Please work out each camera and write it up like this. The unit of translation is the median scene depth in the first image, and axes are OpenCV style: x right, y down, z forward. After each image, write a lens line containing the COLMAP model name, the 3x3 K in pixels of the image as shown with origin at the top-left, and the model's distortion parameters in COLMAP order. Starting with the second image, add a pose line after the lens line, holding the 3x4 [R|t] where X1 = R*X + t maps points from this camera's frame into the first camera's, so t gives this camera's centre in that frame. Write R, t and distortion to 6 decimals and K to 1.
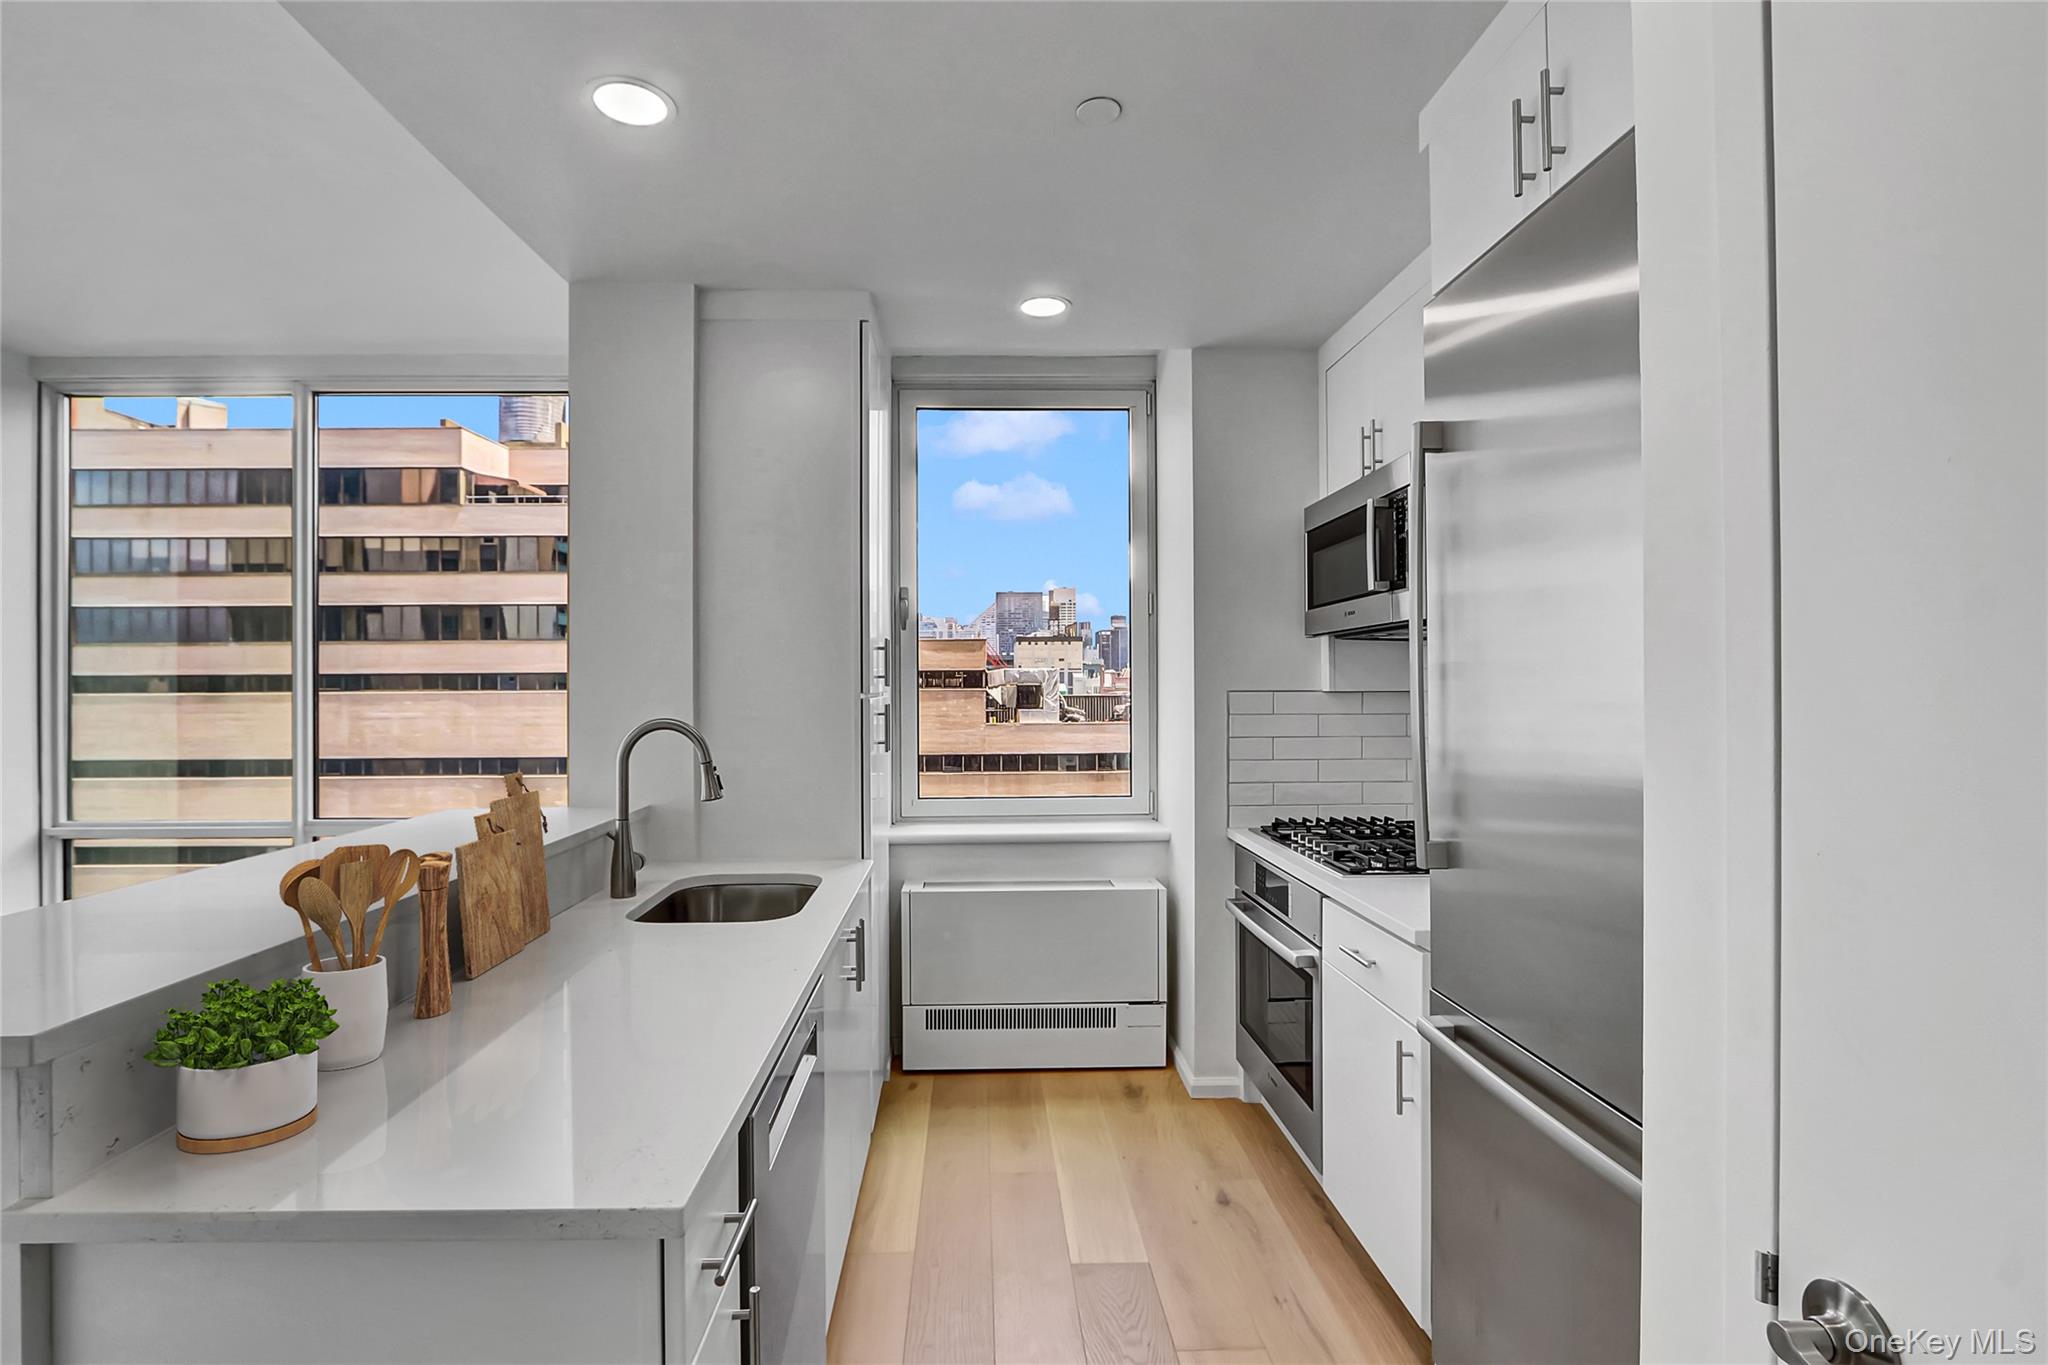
lens RADIAL K [[966.1, 0, 1008.1], [0, 966.1, 702.7], [0, 0, 1]] dist [-0.011761, 0.000701]
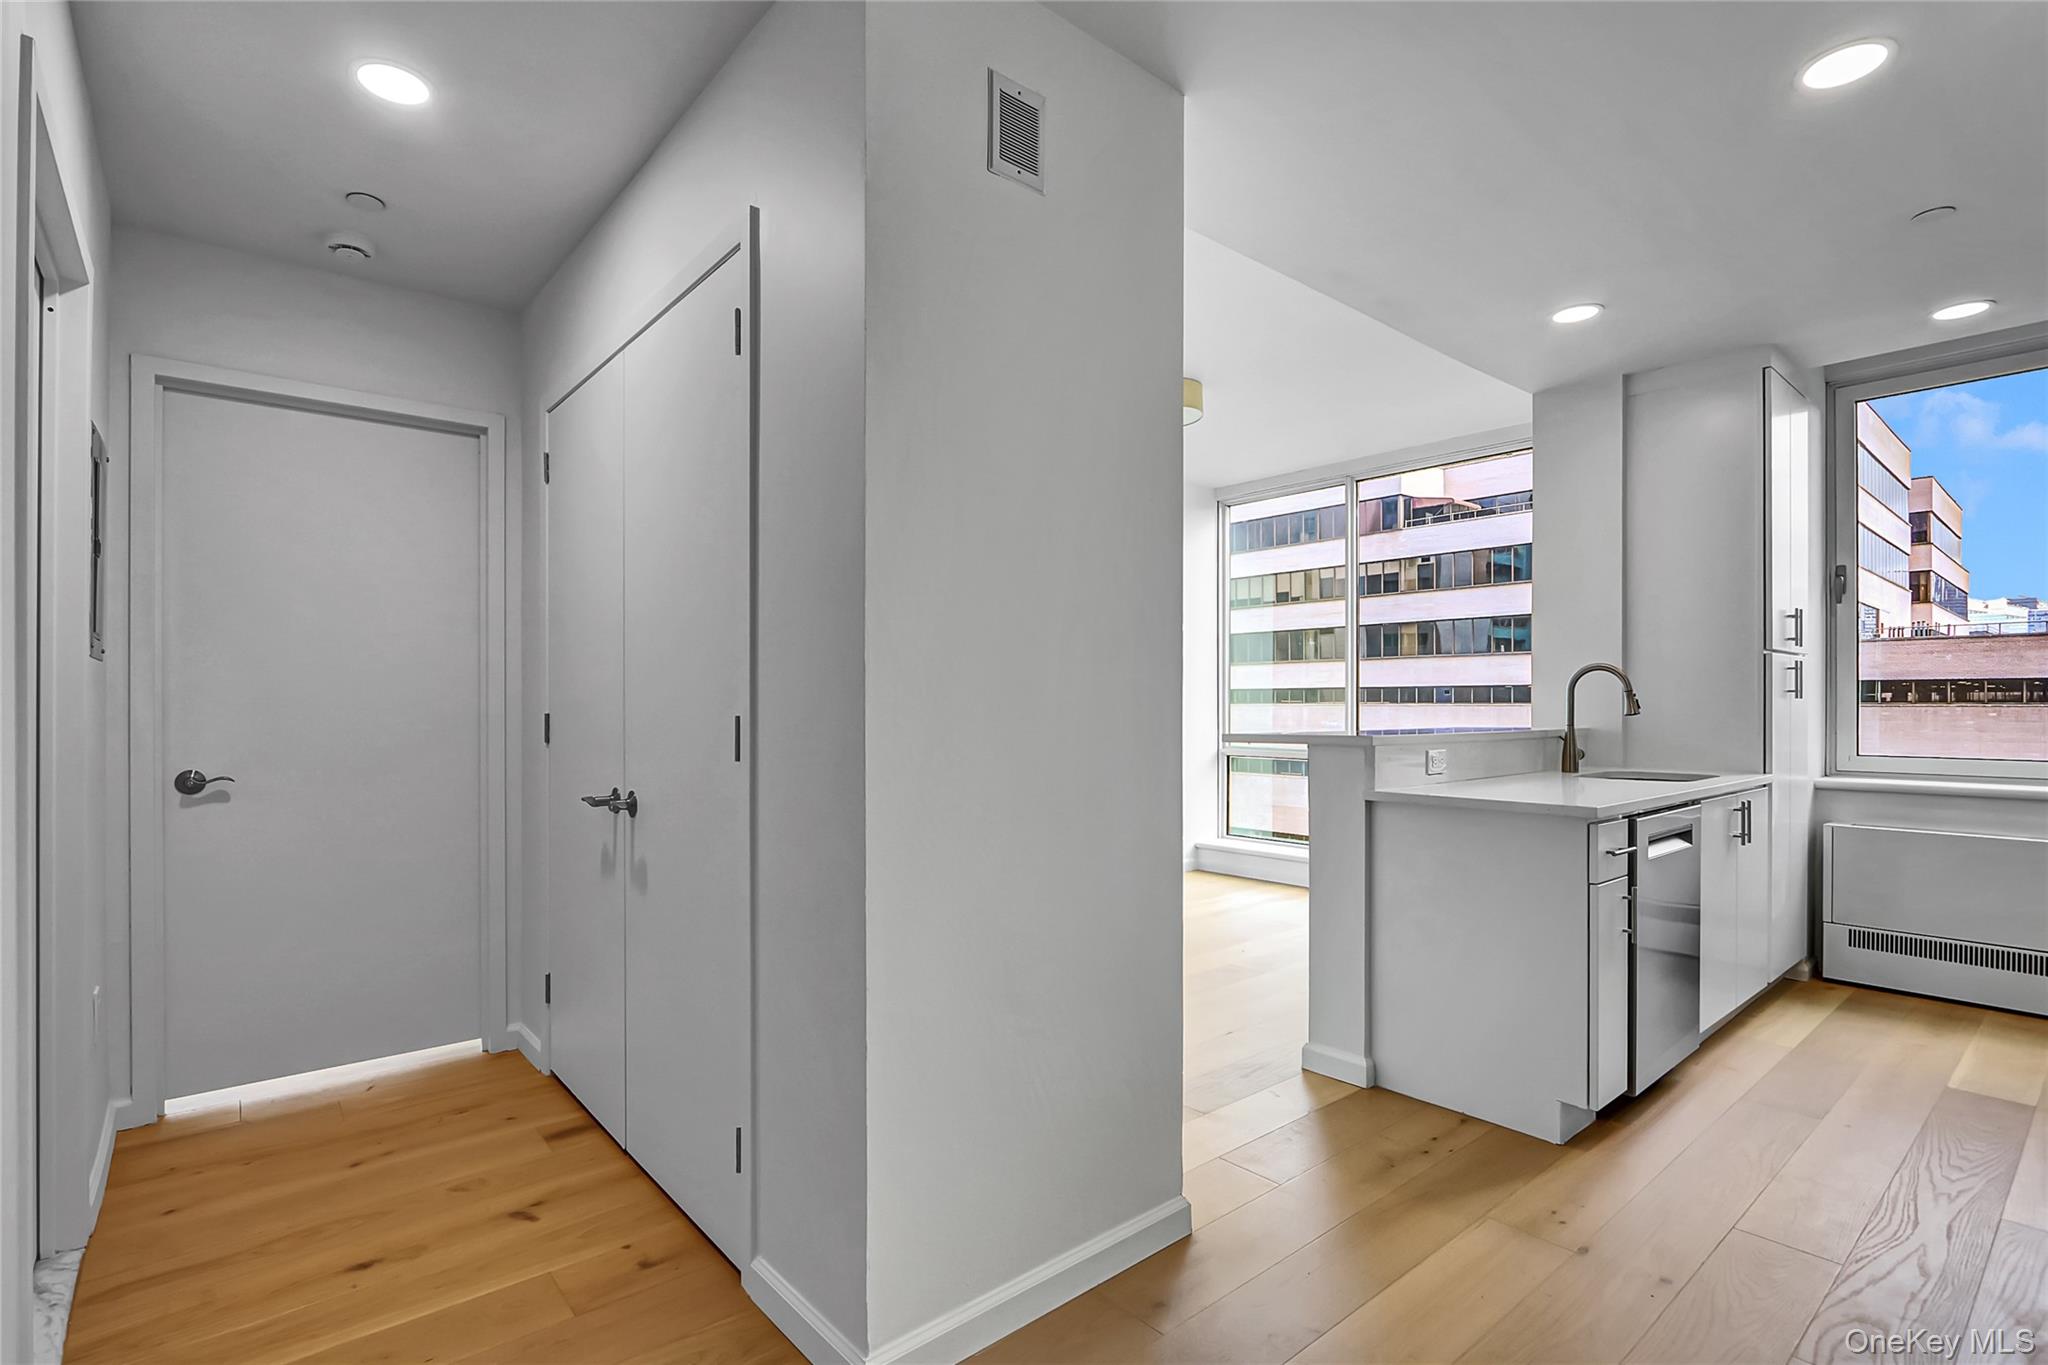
lens RADIAL K [[966.1, 0, 1008.1], [0, 966.1, 702.7], [0, 0, 1]] dist [-0.011761, 0.000701]
pose [[0.619776, -0.001309, -0.784778, 0.191543], [-0.009216, 0.999918, -0.008946, 0.067855], [0.784725, 0.012777, 0.619713, -0.502348]]
